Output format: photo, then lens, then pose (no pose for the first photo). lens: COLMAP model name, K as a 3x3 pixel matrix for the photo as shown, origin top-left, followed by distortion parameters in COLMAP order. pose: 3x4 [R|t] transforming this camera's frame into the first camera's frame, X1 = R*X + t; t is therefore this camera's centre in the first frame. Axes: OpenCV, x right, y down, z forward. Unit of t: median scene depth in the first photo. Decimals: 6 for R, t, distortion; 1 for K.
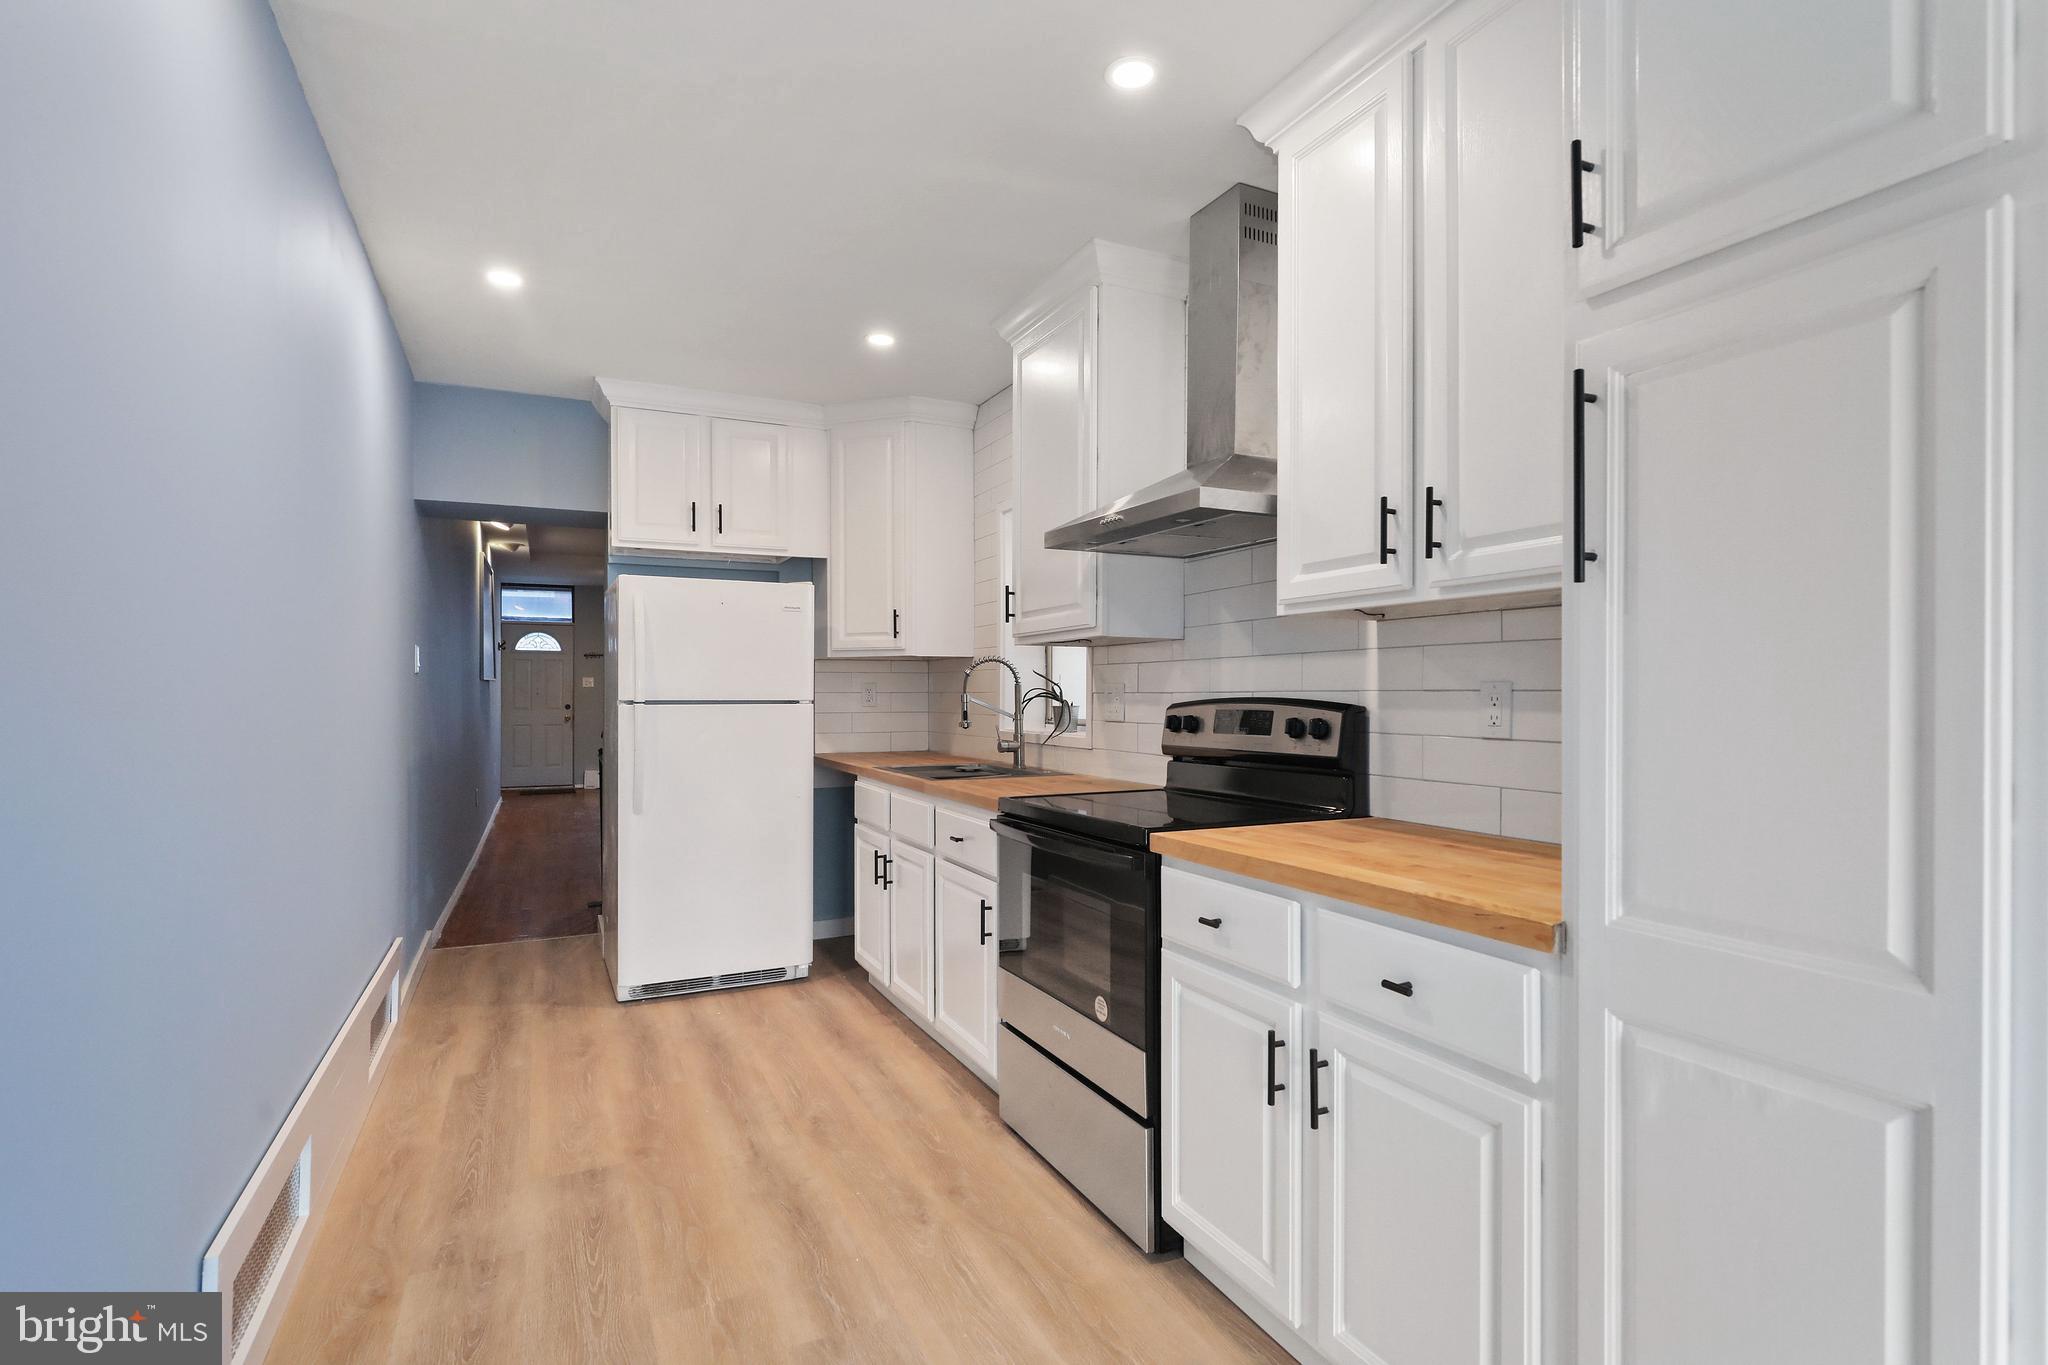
lens RADIAL K [[1002.1, 0, 1032.5], [0, 1002.1, 696.8], [0, 0, 1]] dist [-0.001176, 0.000521]
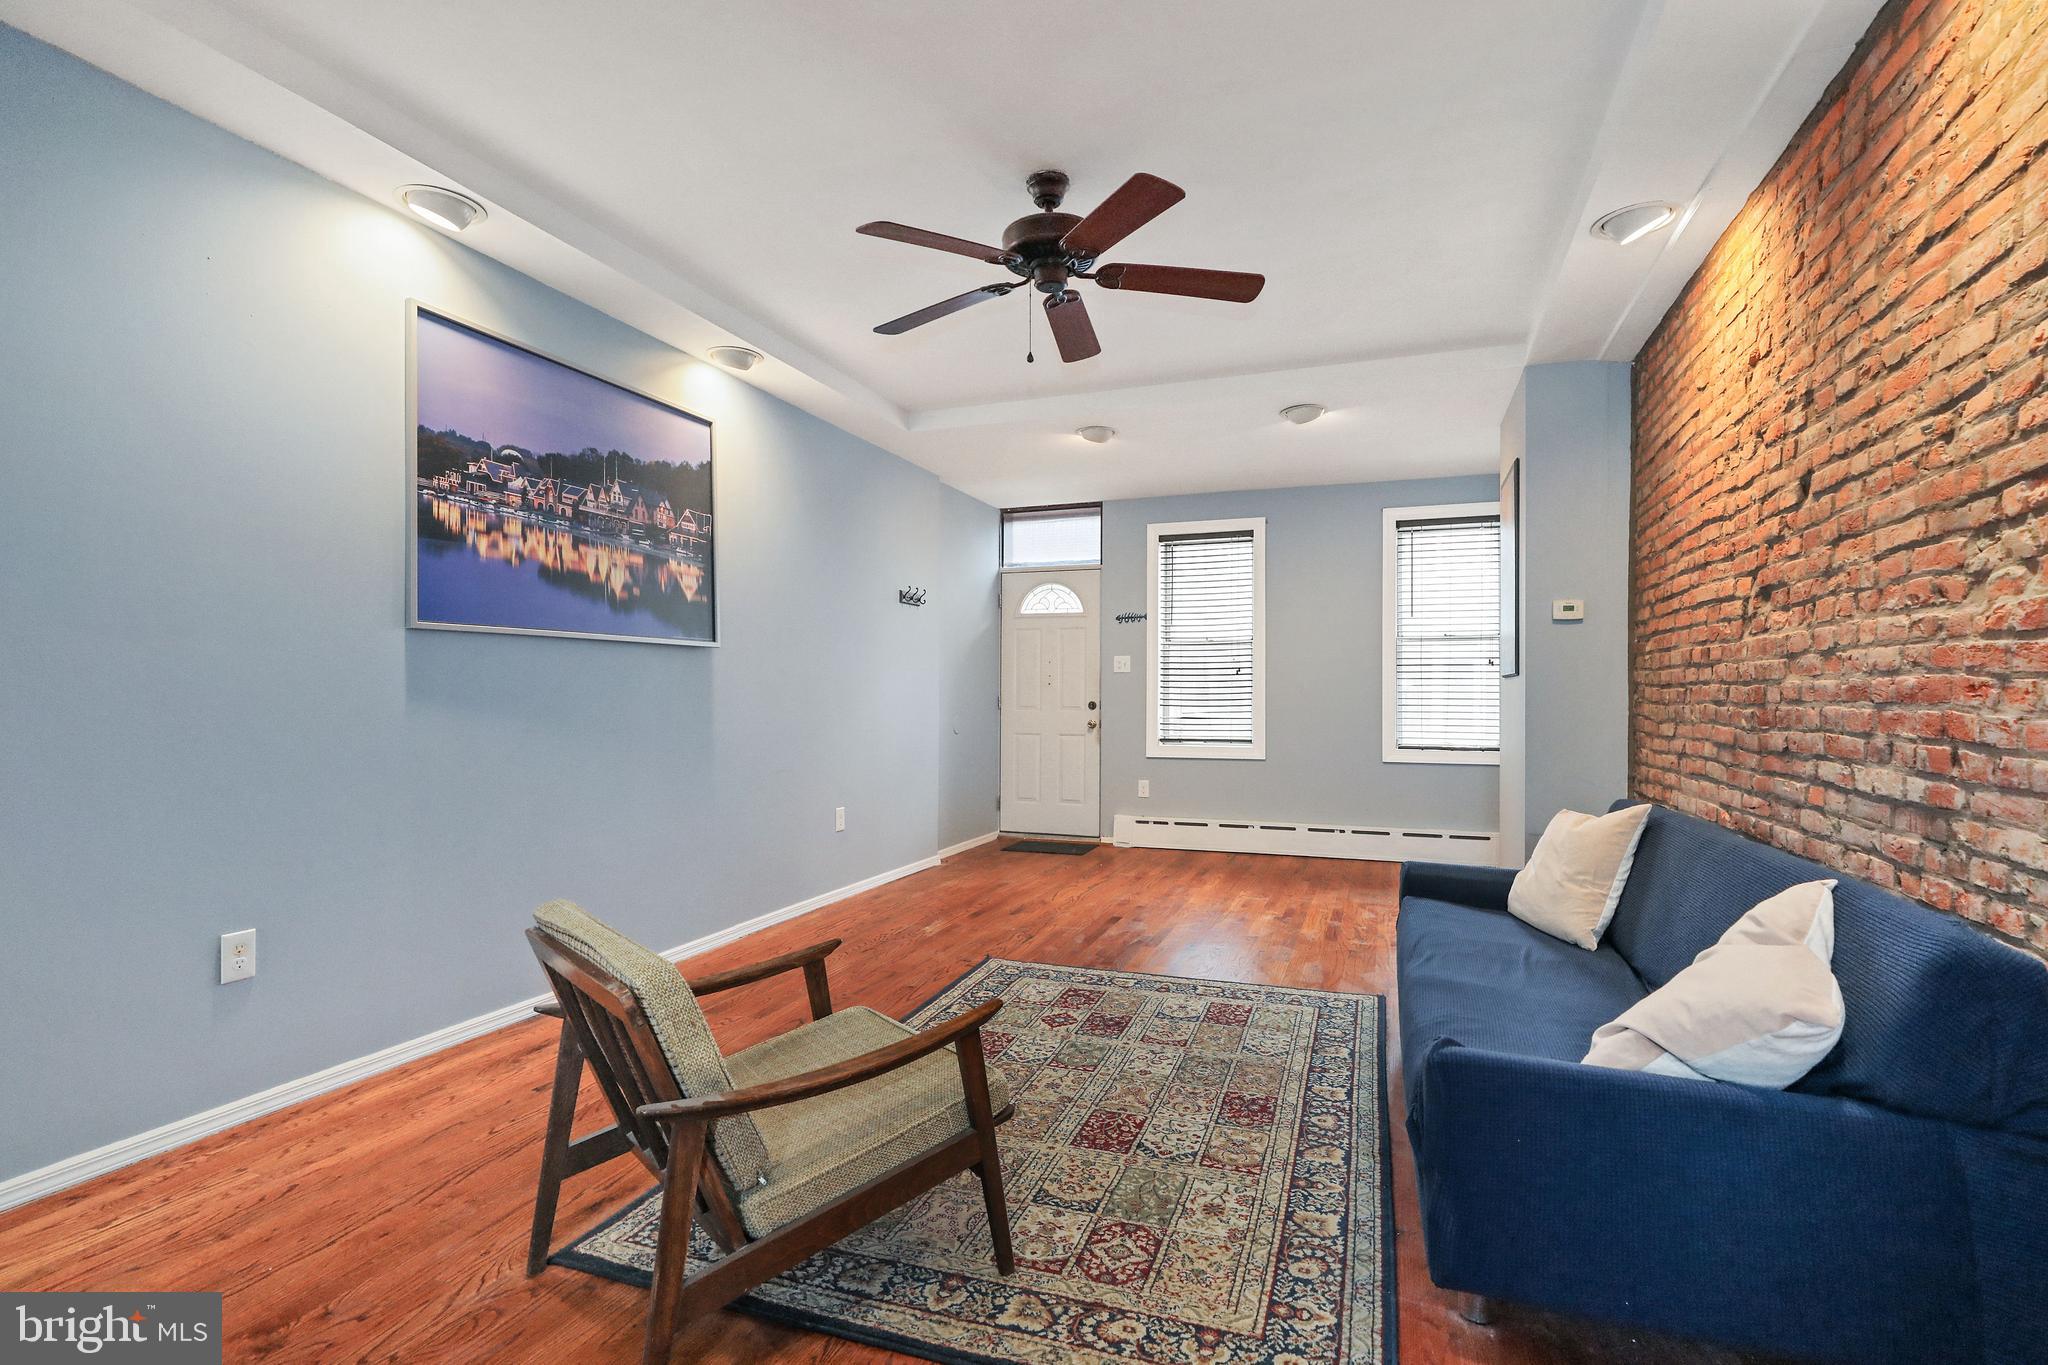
lens RADIAL K [[992.7, 0, 1018.9], [0, 992.7, 683.0], [0, 0, 1]] dist [-0.000611, -0.000311]
pose [[0.695184, -0.000772, -0.718832, -0.225104], [-0.006535, 0.999951, -0.007394, 0.003997], [0.718802, 0.009837, 0.695145, 1.885589]]
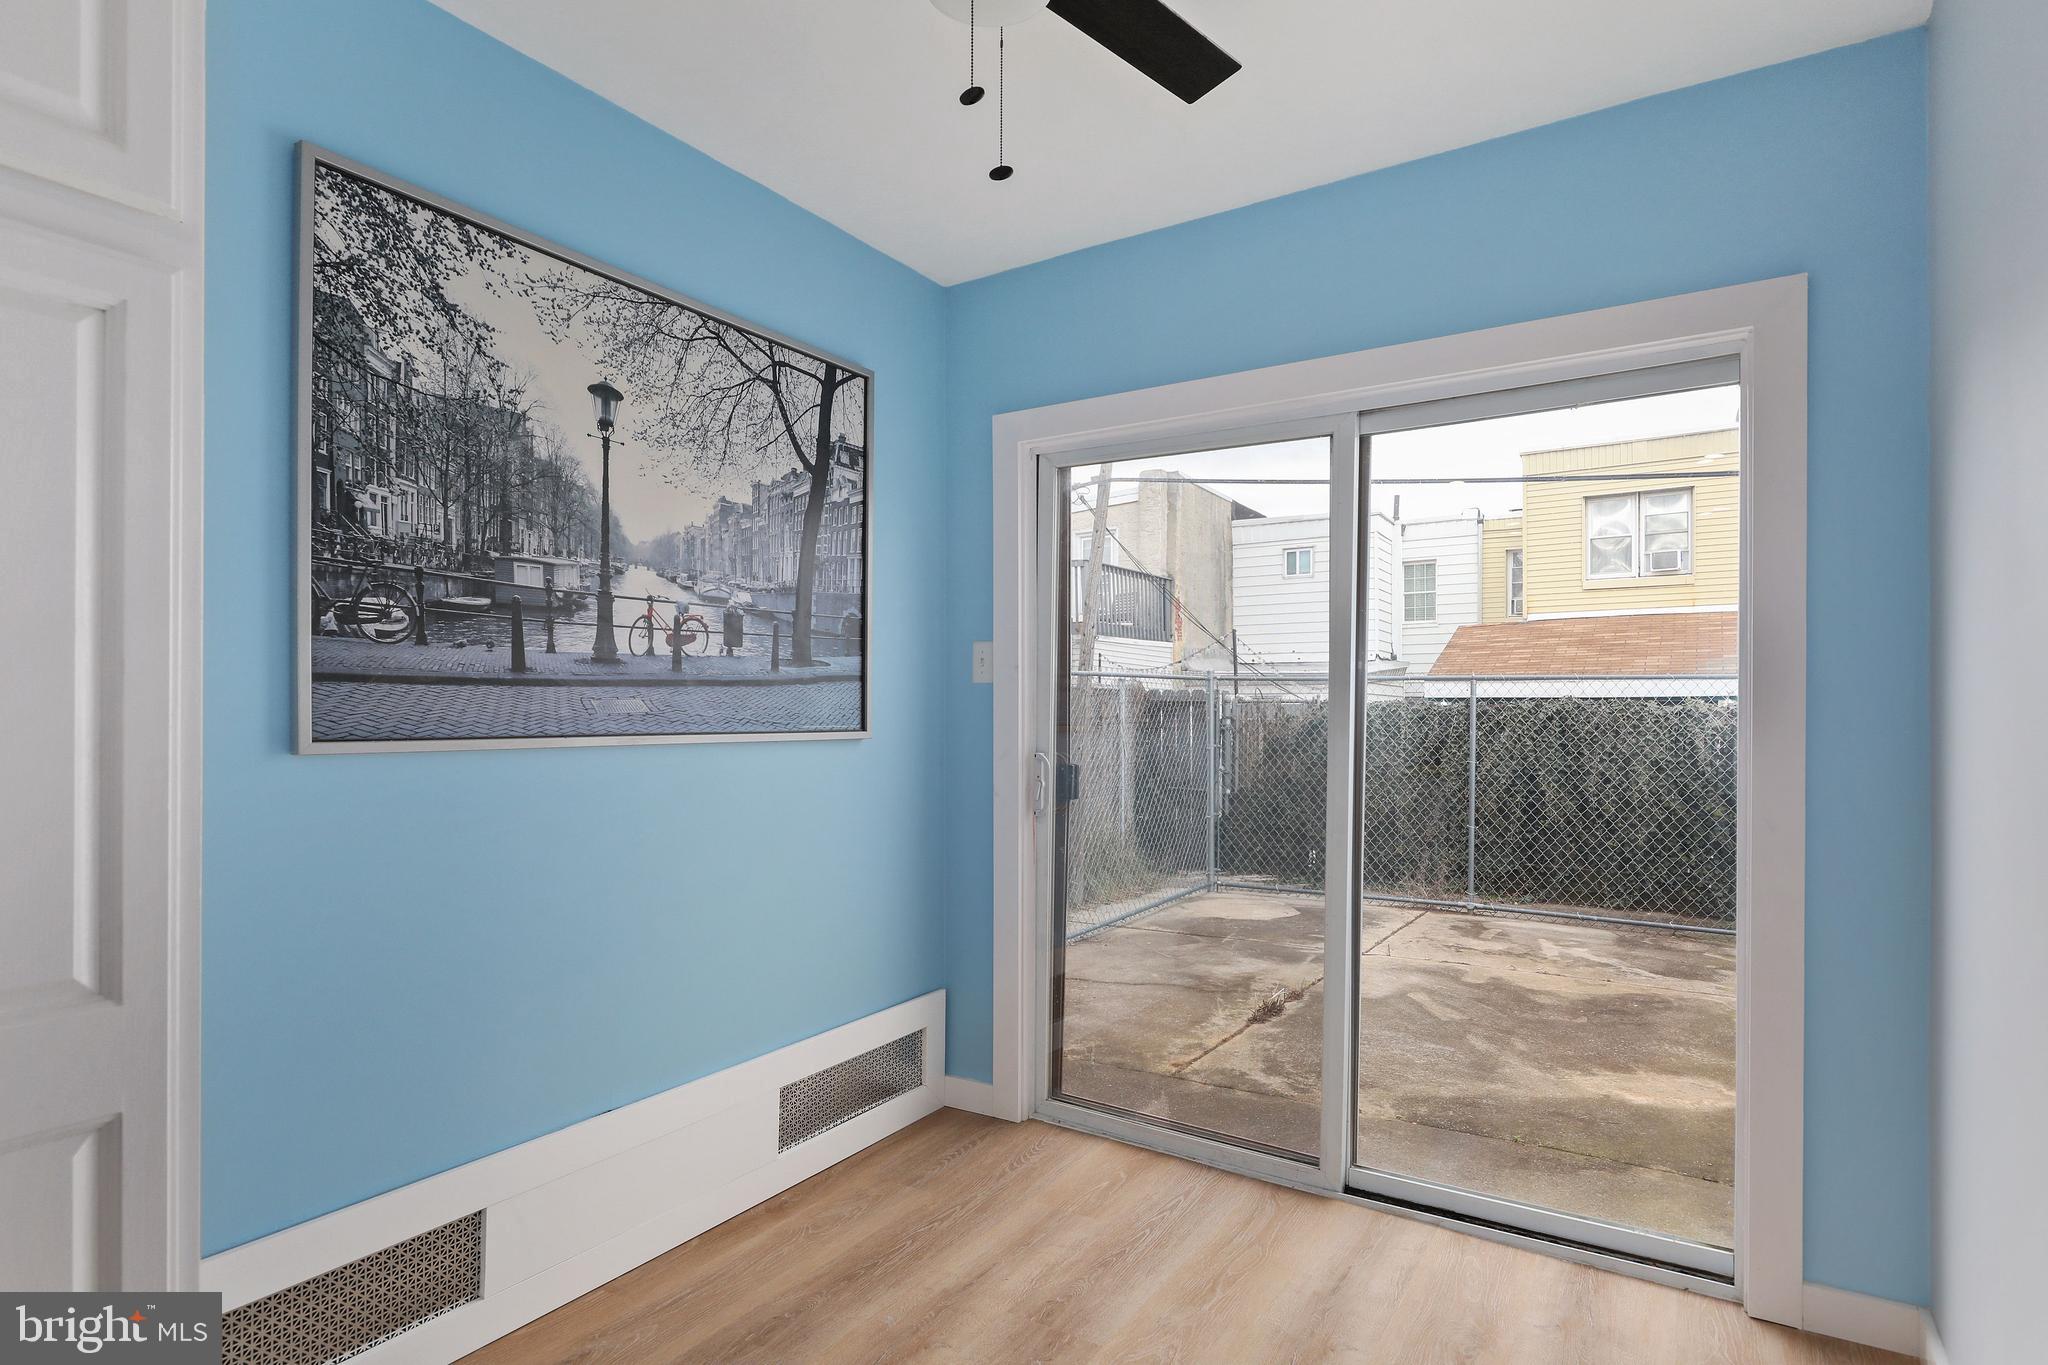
lens RADIAL K [[1117.8, 0, 1005.1], [0, 1117.8, 715.1], [0, 0, 1]] dist [-0.012211, 0.000218]
pose [[-0.532716, -0.001447, 0.846293, -0.142811], [0.001466, 0.999995, 0.002633, -0.000350], [-0.846293, 0.002644, -0.532712, 0.218905]]
